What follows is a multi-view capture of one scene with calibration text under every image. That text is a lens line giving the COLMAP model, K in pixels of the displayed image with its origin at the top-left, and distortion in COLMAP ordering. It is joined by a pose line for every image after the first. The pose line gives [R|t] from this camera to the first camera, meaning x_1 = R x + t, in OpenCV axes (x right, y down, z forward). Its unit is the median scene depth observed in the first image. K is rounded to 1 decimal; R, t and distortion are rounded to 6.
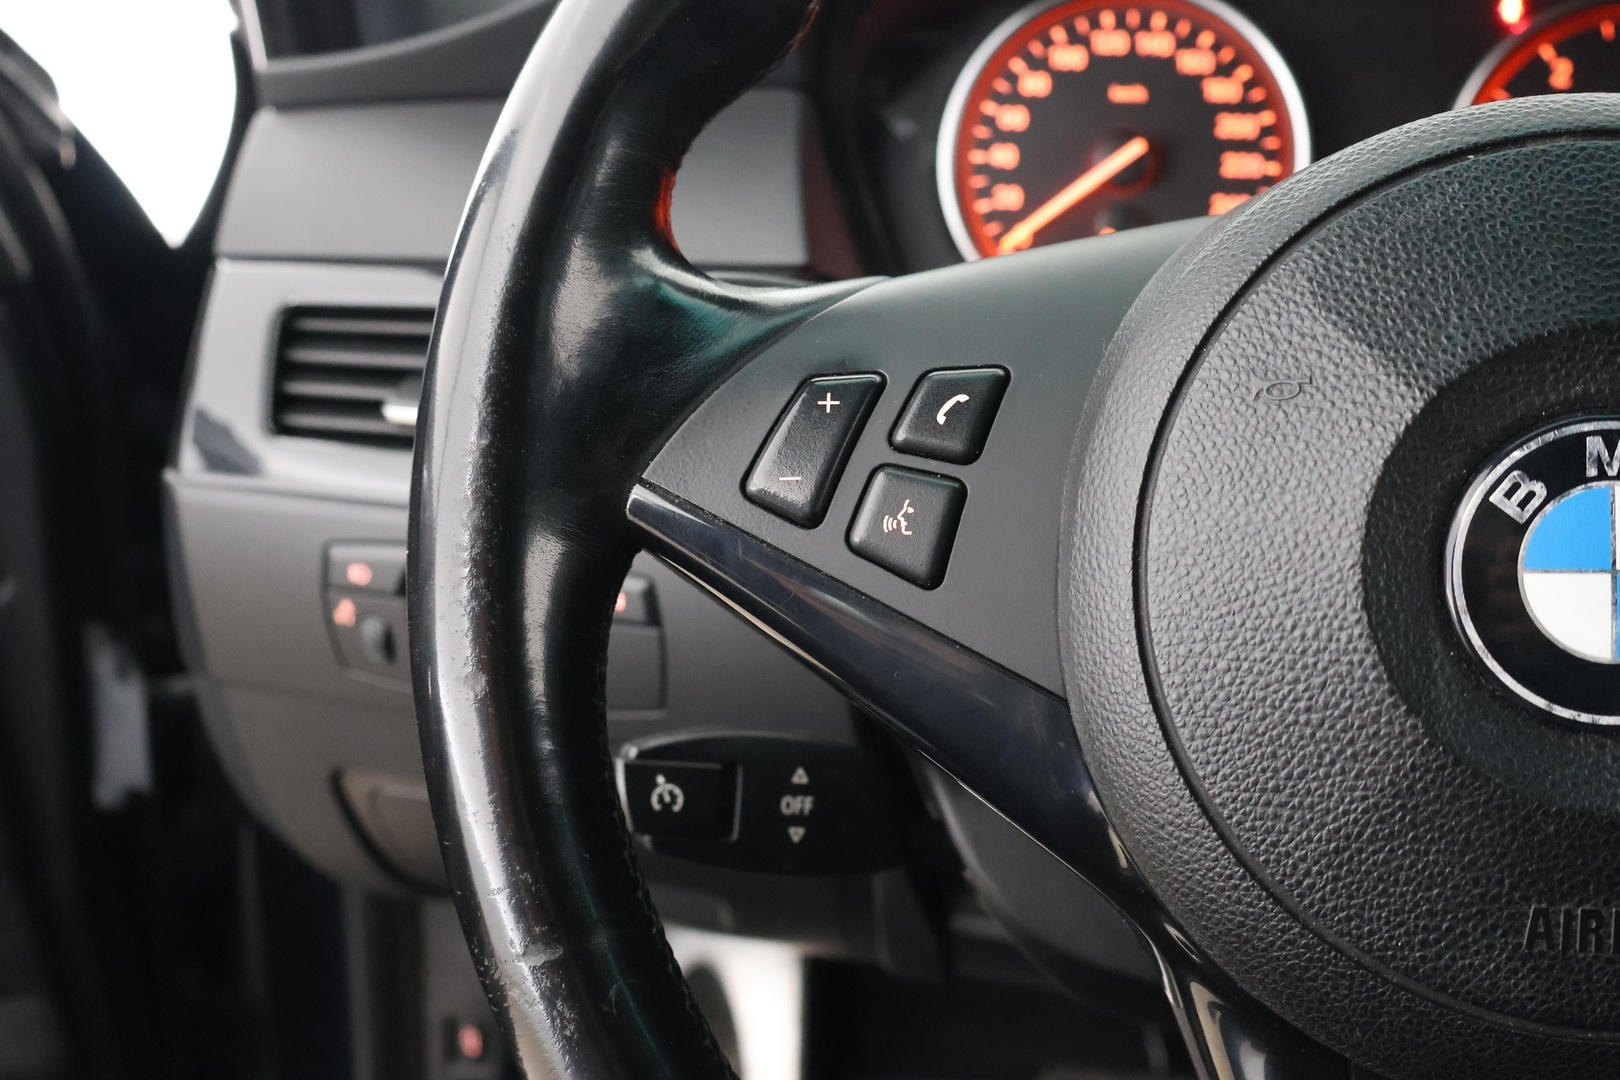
lens RADIAL K [[1831.4, 0, 817.2], [0, 1831.4, 544.7], [0, 0, 1]] dist [0.052347, 0.000000]
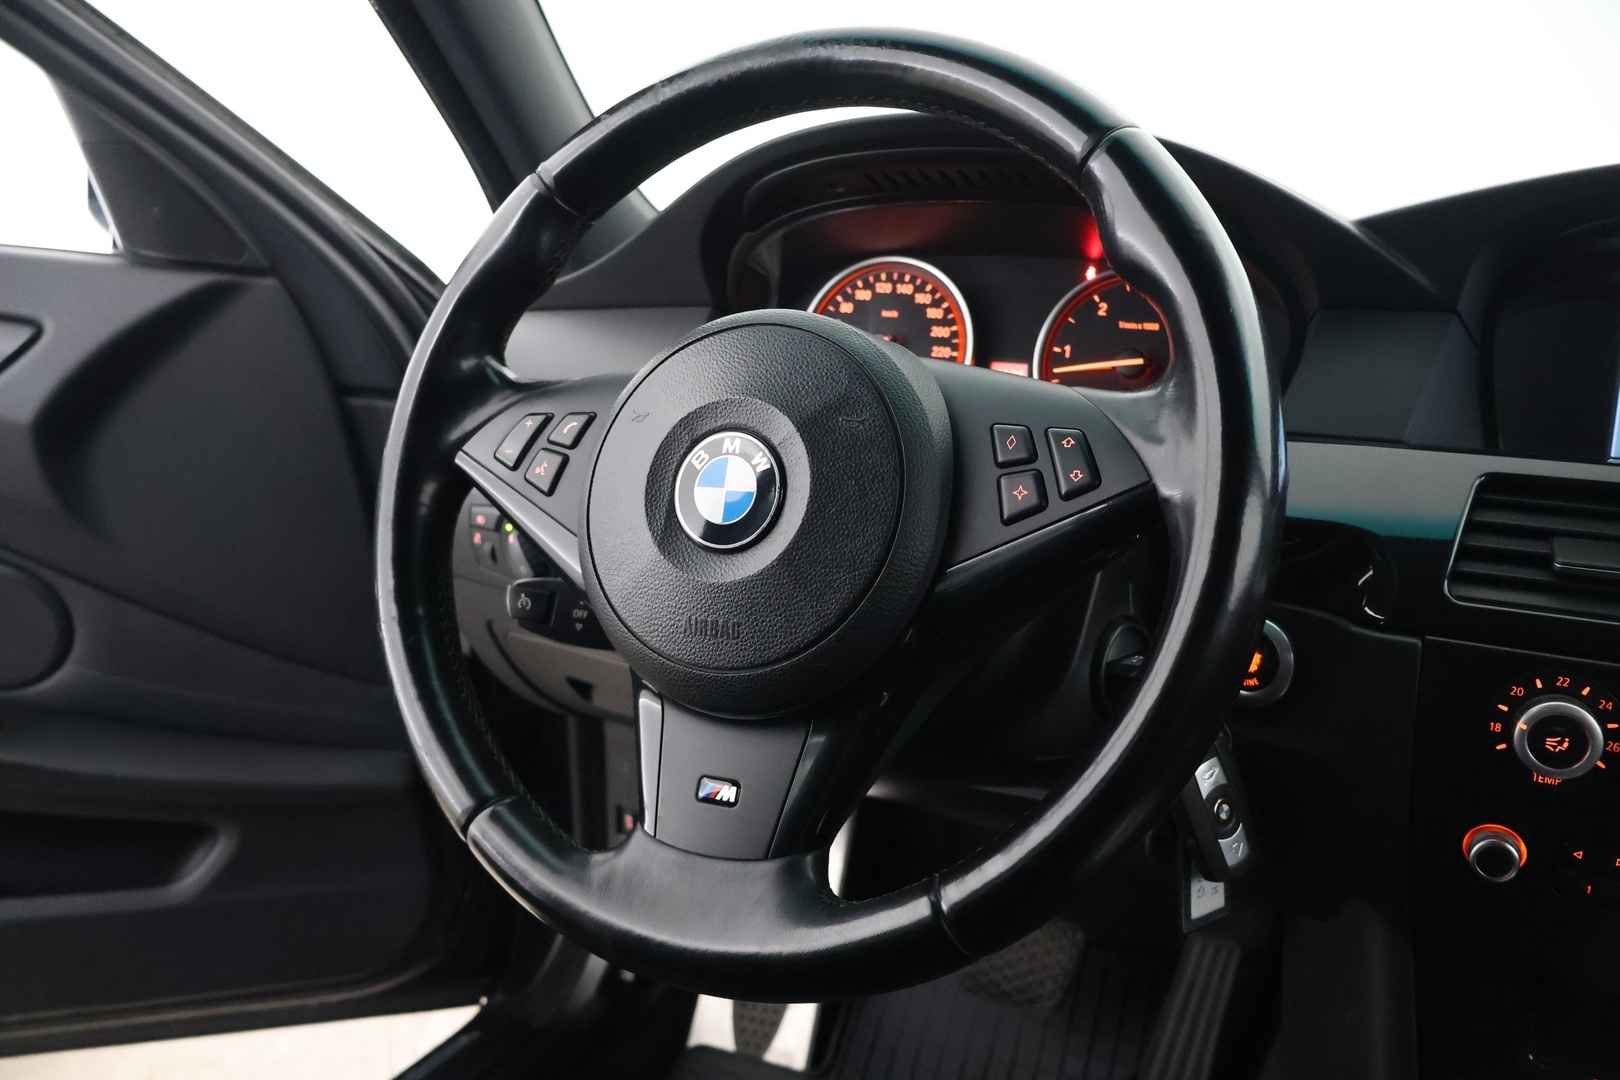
lens RADIAL K [[1372.7, 0, 801.5], [0, 1372.7, 541.7], [0, 0, 1]] dist [-0.009861, 0.020437]
pose [[0.949146, 0.074007, -0.306014, 0.546186], [-0.098209, 0.993077, -0.064441, 0.097375], [0.299126, 0.091217, 0.949844, -0.386042]]
